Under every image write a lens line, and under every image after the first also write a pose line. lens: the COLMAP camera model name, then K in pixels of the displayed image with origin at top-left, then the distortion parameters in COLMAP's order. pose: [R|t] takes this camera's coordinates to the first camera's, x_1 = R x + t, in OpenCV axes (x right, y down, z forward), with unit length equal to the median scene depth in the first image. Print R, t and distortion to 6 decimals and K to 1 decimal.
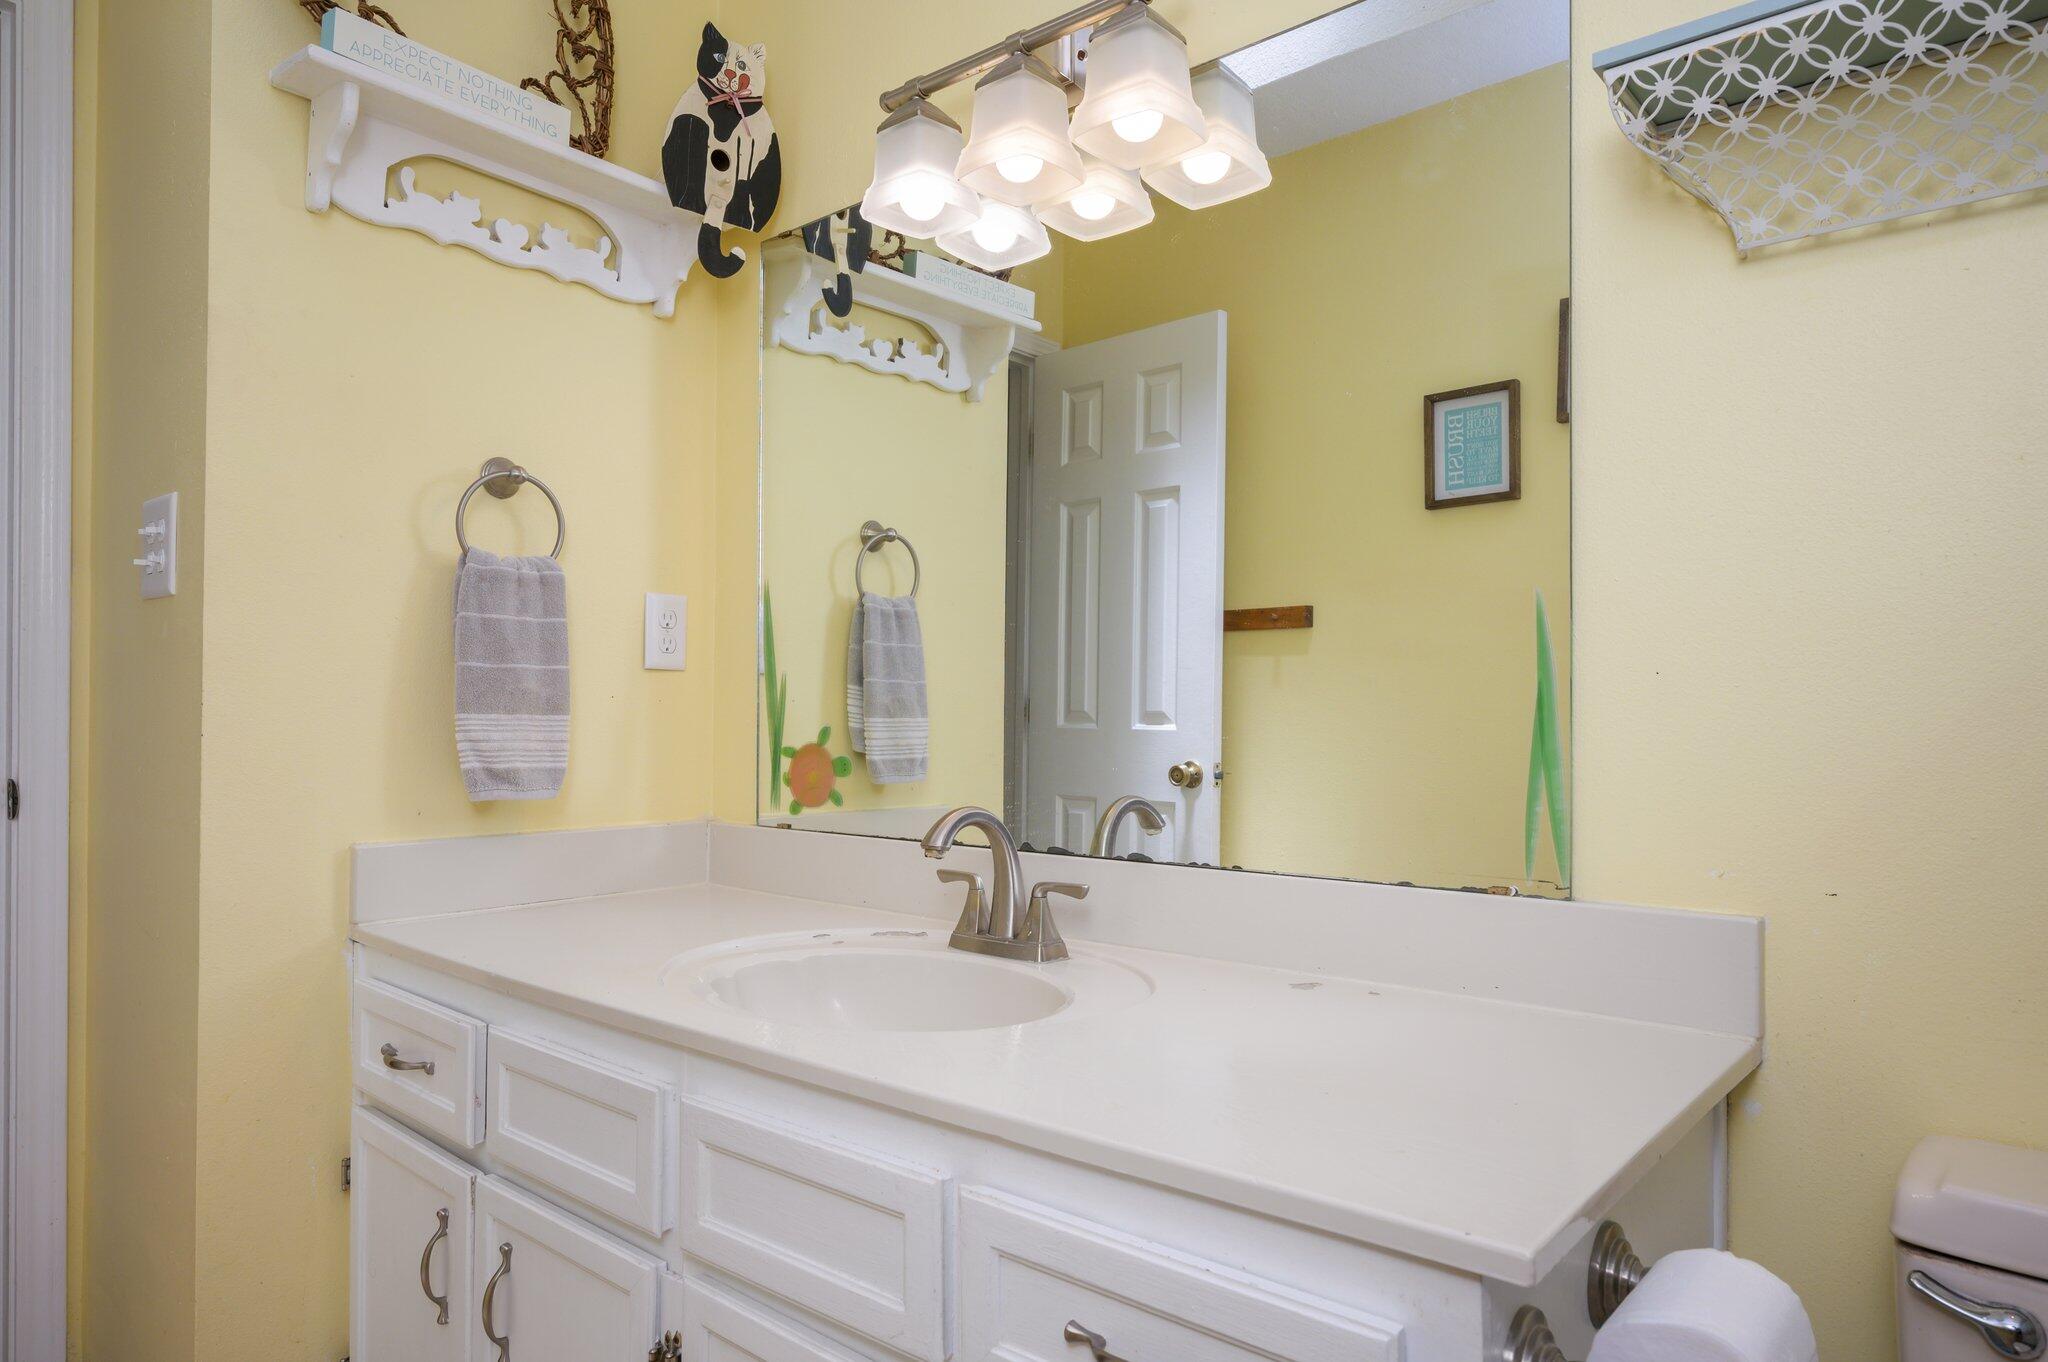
lens RADIAL K [[1227.7, 0, 1030.5], [0, 1227.7, 677.5], [0, 0, 1]] dist [-0.000383, 0.002799]
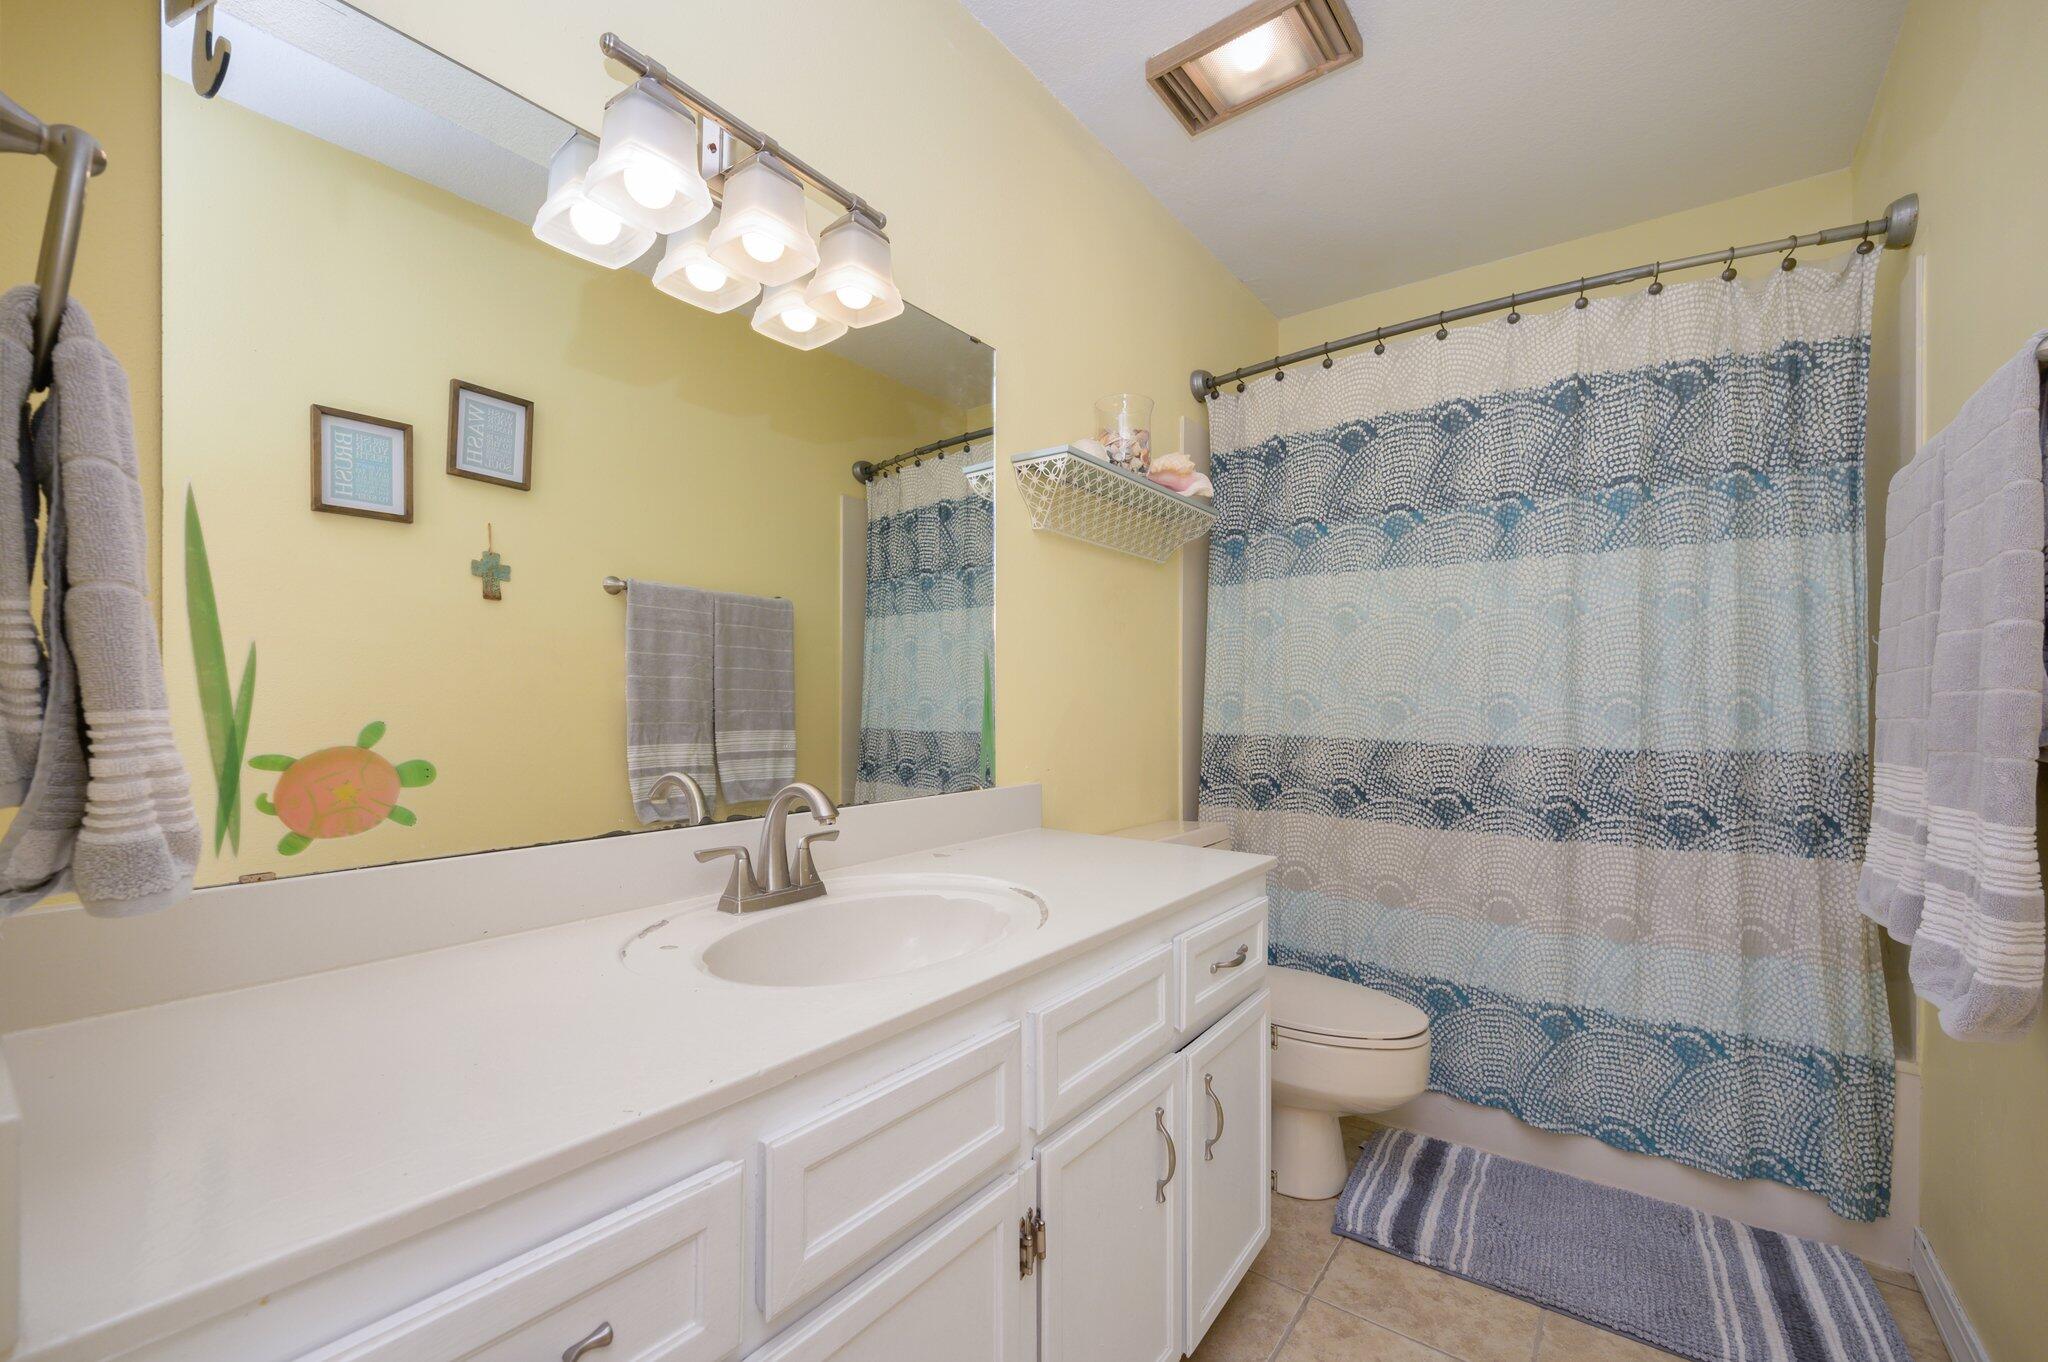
lens RADIAL K [[860.9, 0, 989.1], [0, 860.9, 687.8], [0, 0, 1]] dist [0.000466, 0.000433]
pose [[-0.022592, 0.011087, 0.999683, -0.668714], [-0.033537, 0.999367, -0.011841, 0.012435], [-0.999182, -0.033794, -0.022206, 0.622989]]
